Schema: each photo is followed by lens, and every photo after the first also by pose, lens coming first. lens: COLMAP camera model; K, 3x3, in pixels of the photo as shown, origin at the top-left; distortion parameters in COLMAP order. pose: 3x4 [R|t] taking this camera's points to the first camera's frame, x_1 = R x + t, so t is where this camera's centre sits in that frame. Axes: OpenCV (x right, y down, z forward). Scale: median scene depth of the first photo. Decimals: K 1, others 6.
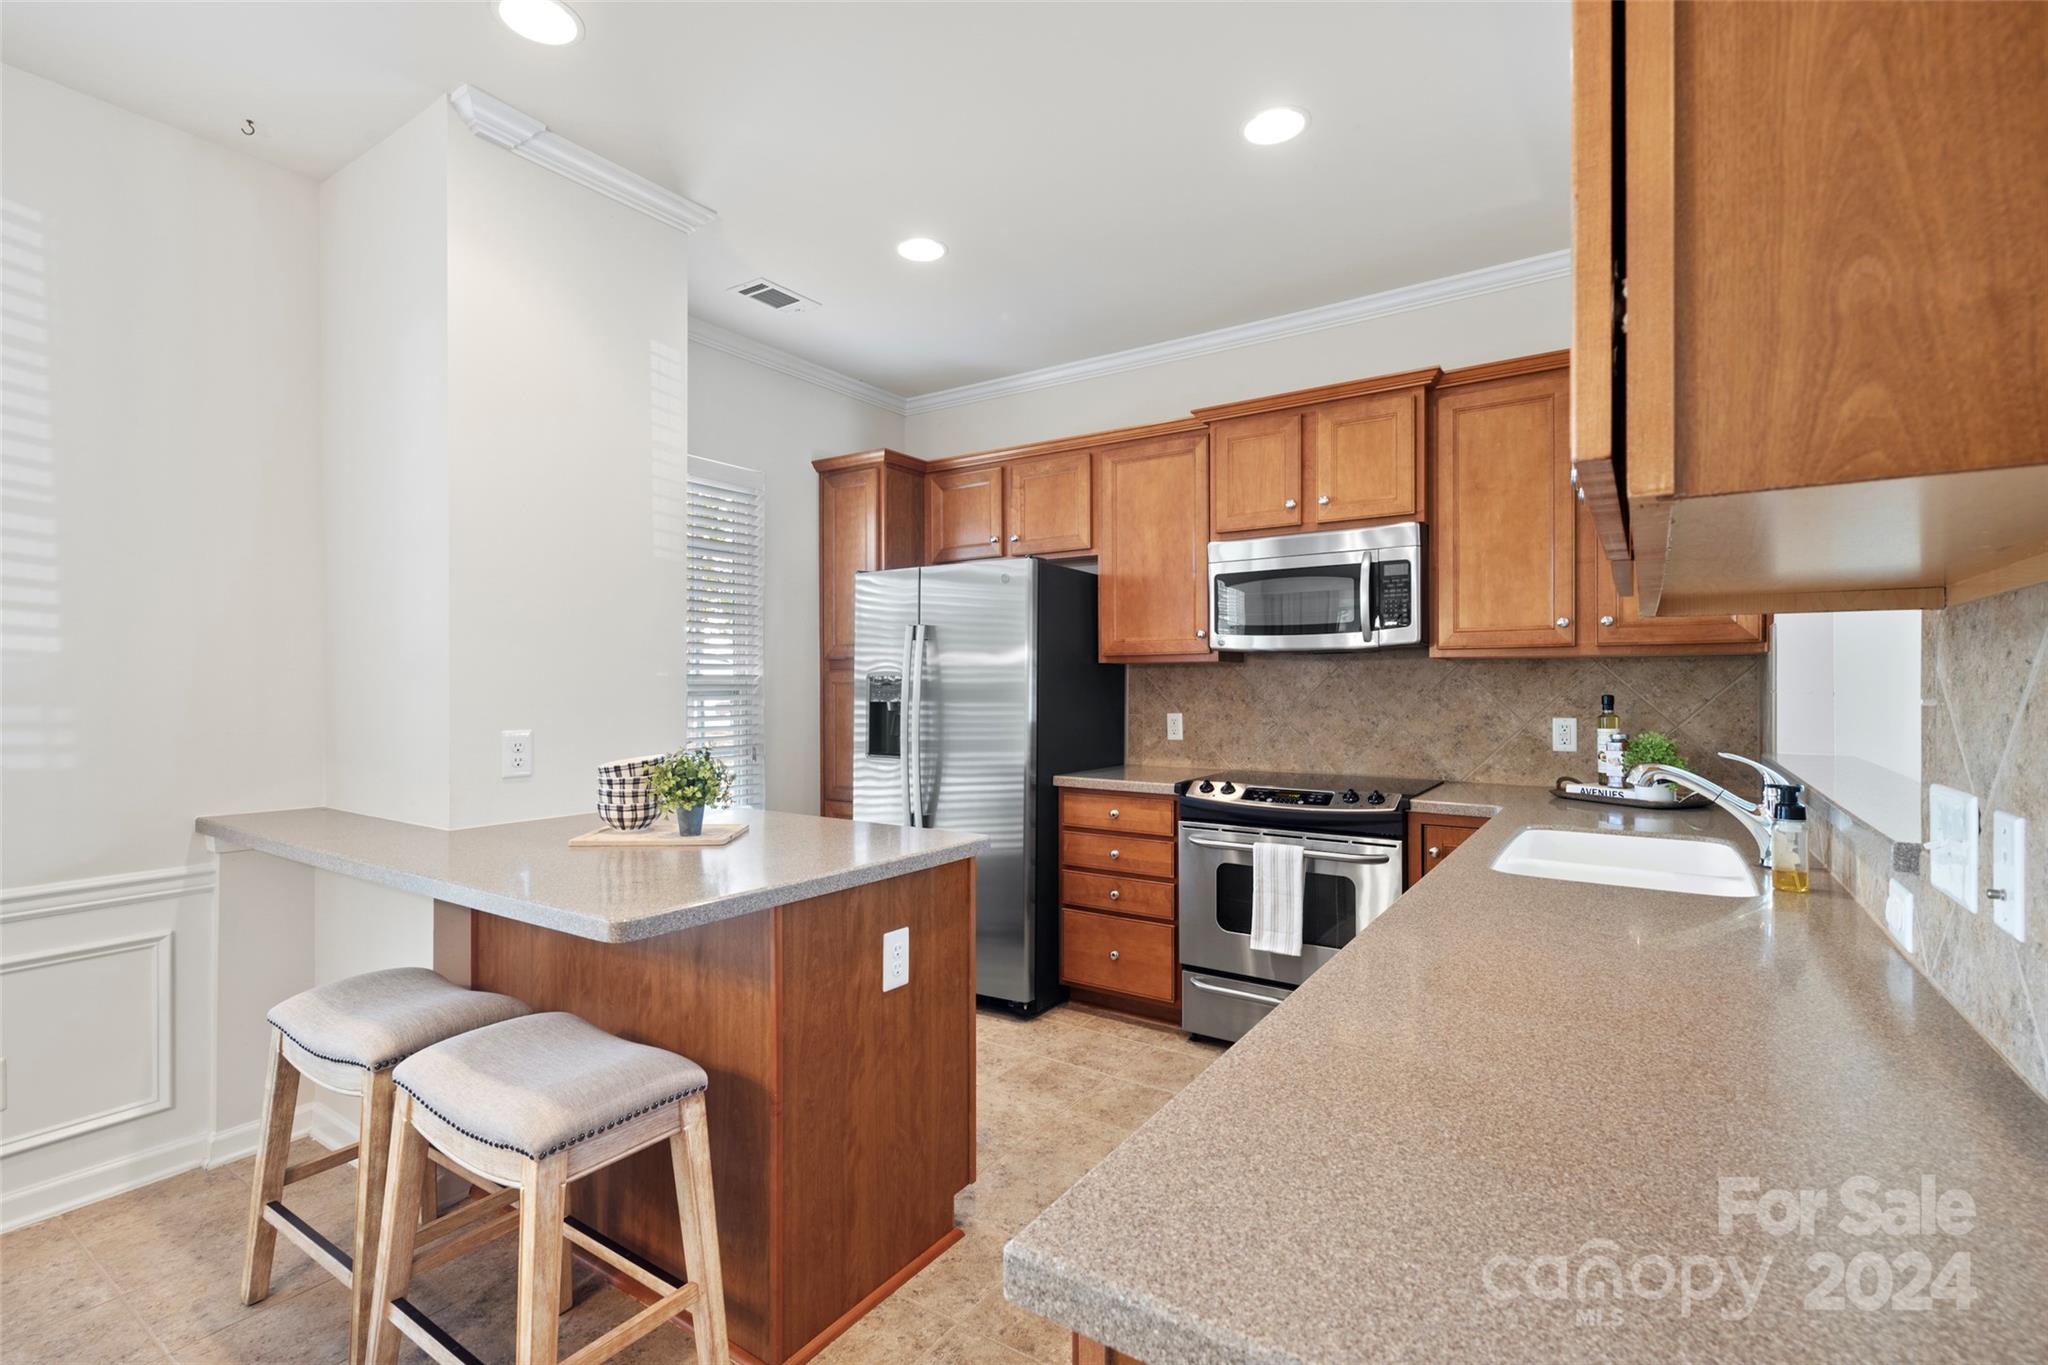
lens RADIAL K [[932.9, 0, 995.2], [0, 932.9, 681.2], [0, 0, 1]] dist [0.006313, -0.001391]
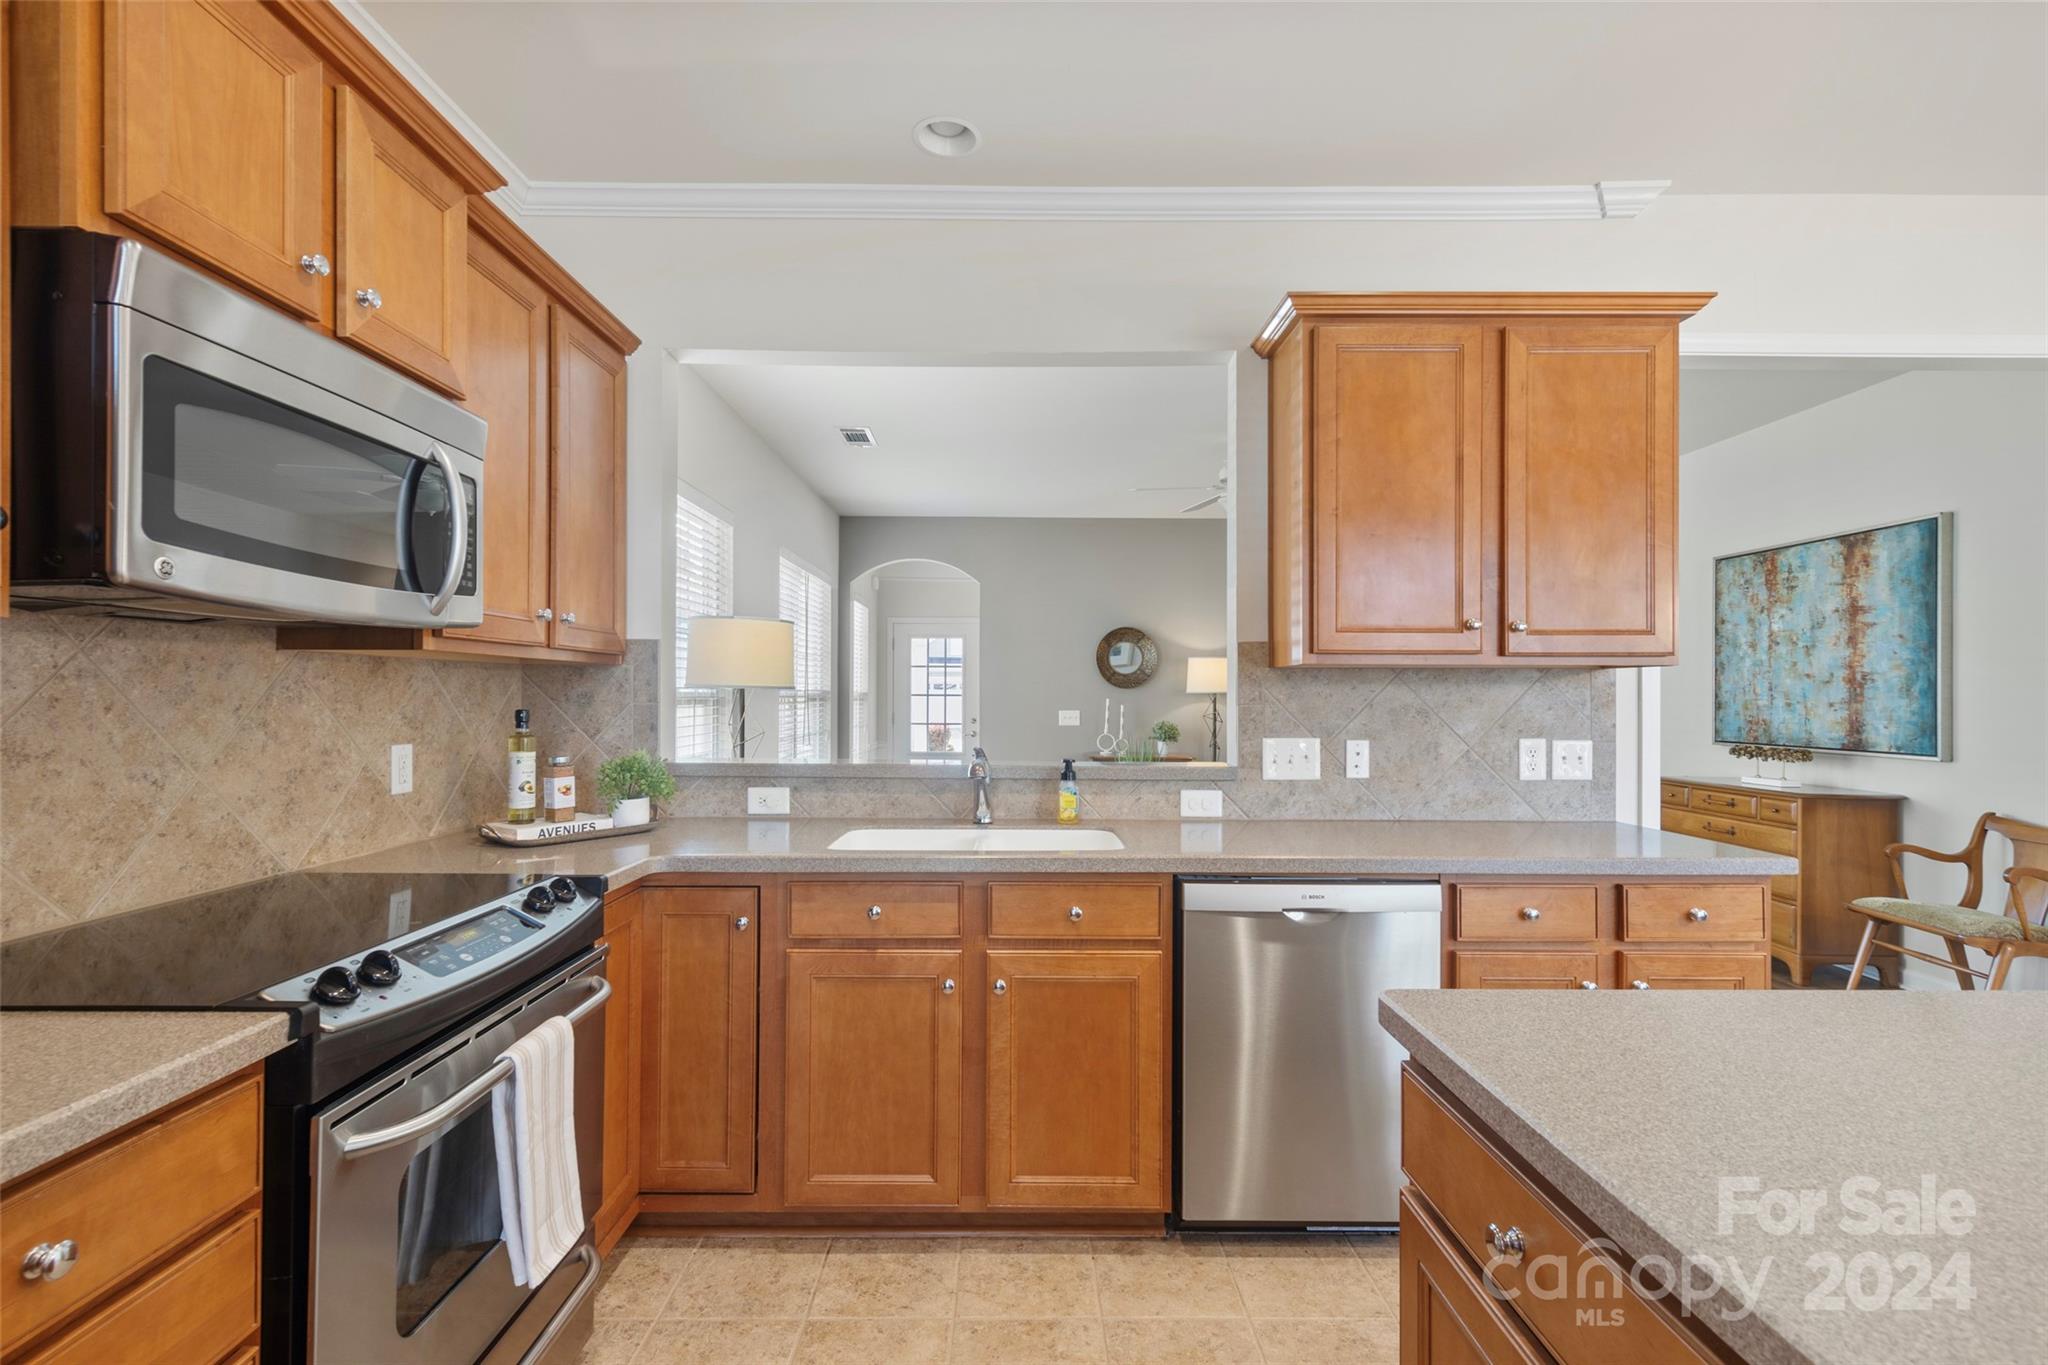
lens RADIAL K [[932.9, 0, 1021.2], [0, 932.9, 689.4], [0, 0, 1]] dist [0.006313, -0.001391]
pose [[-0.573016, 0.007509, 0.819510, -0.199325], [-0.003135, 0.999931, -0.011354, 0.004448], [-0.819538, -0.009075, -0.572953, 0.945764]]
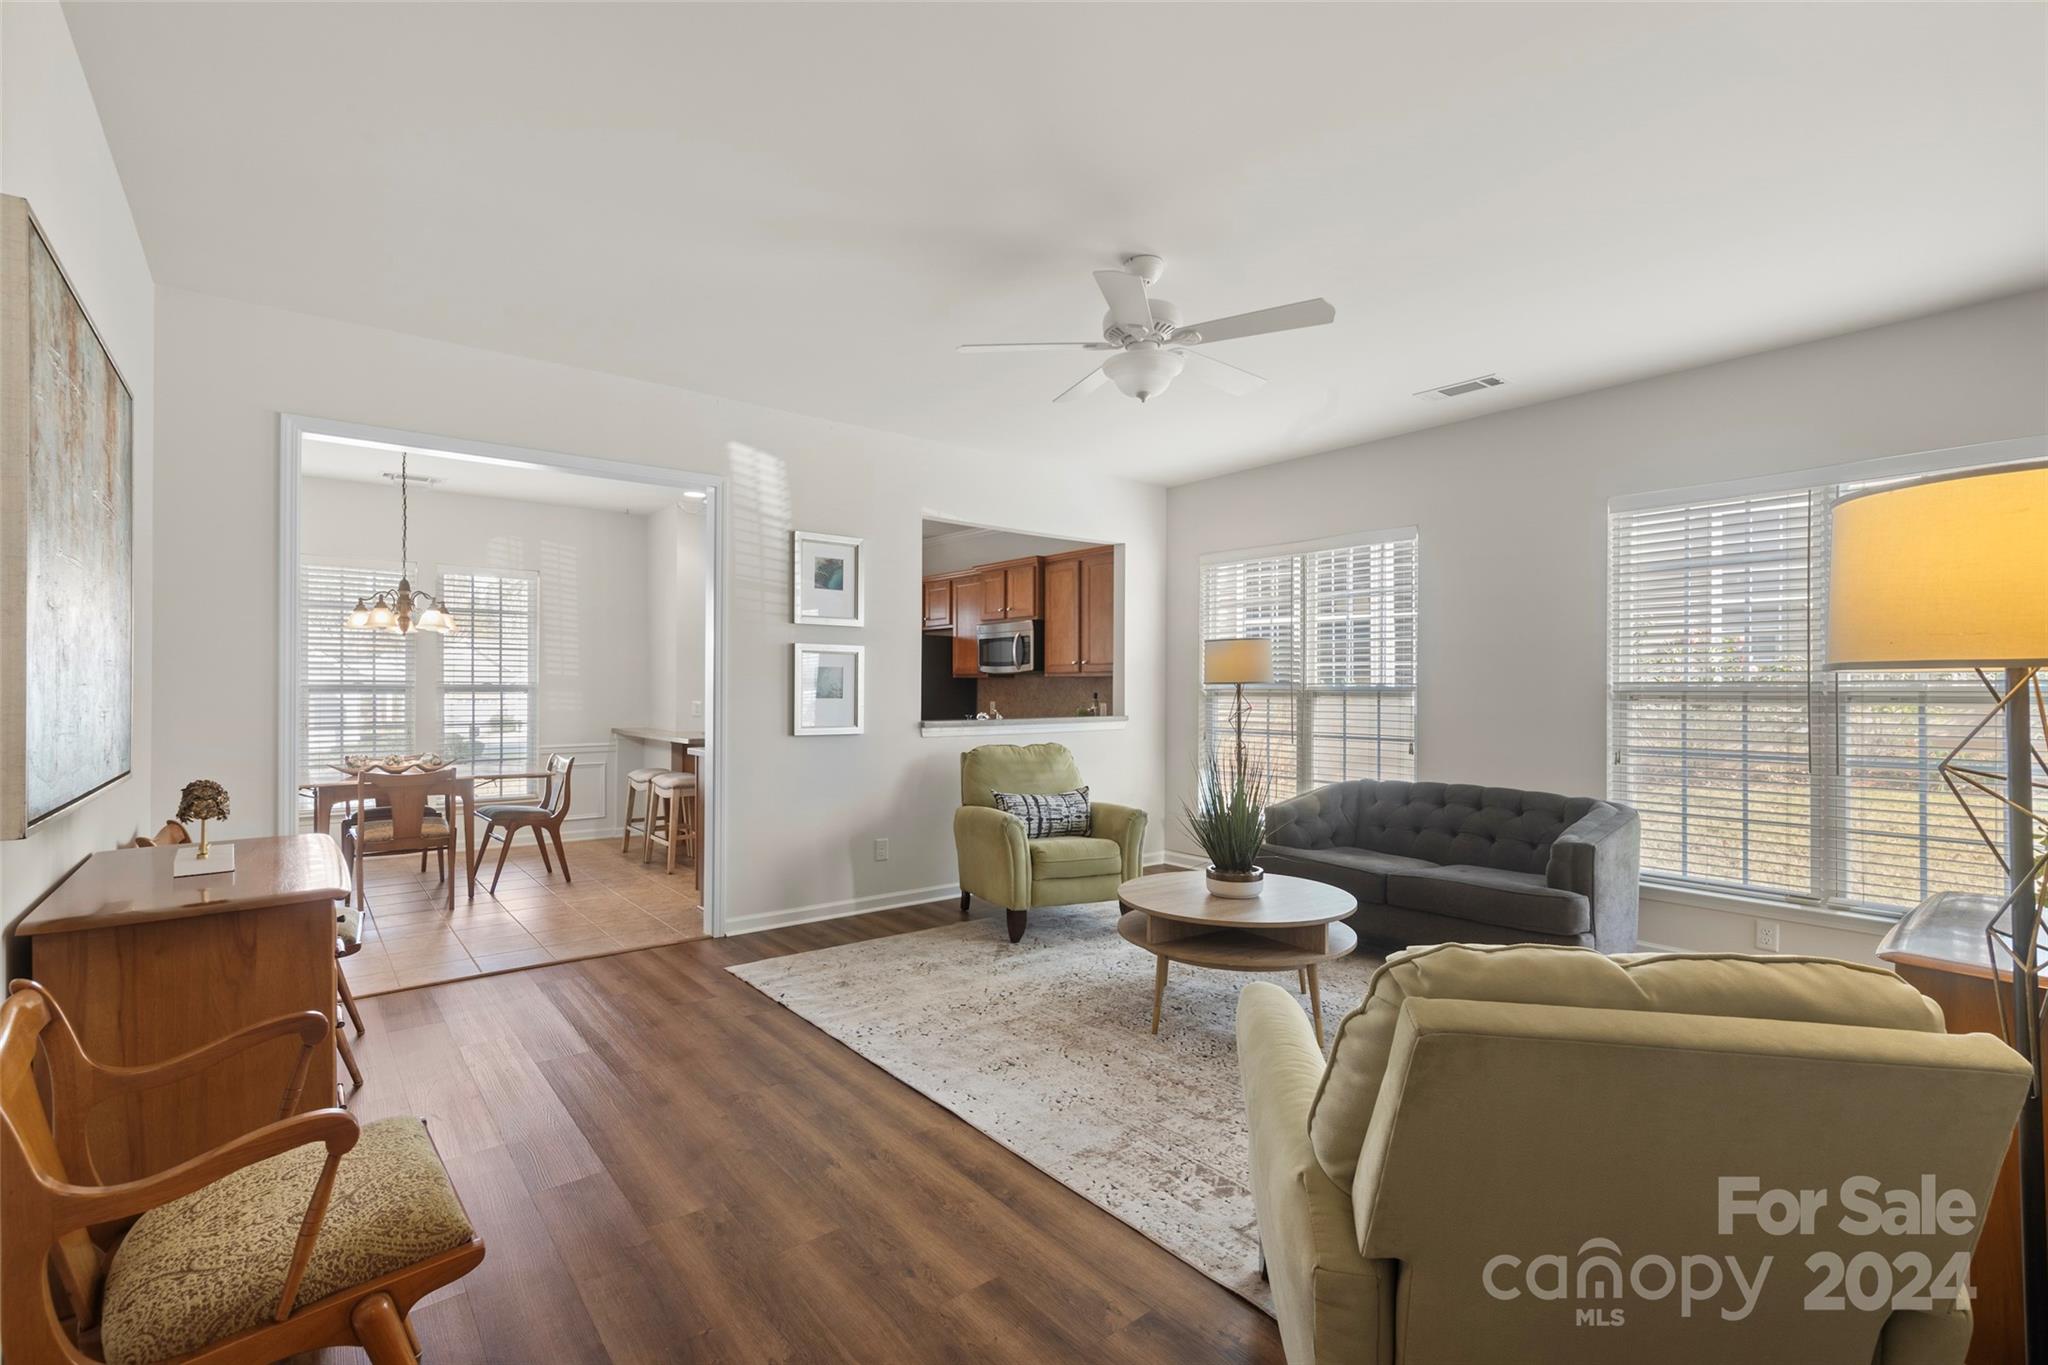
lens RADIAL K [[932.9, 0, 1009.1], [0, 932.9, 715.3], [0, 0, 1]] dist [0.006313, -0.001391]
pose [[0.954338, 0.016186, -0.298289, 0.991018], [-0.006769, 0.999446, 0.032577, -0.004901], [0.298651, -0.029071, 0.953919, -1.147756]]
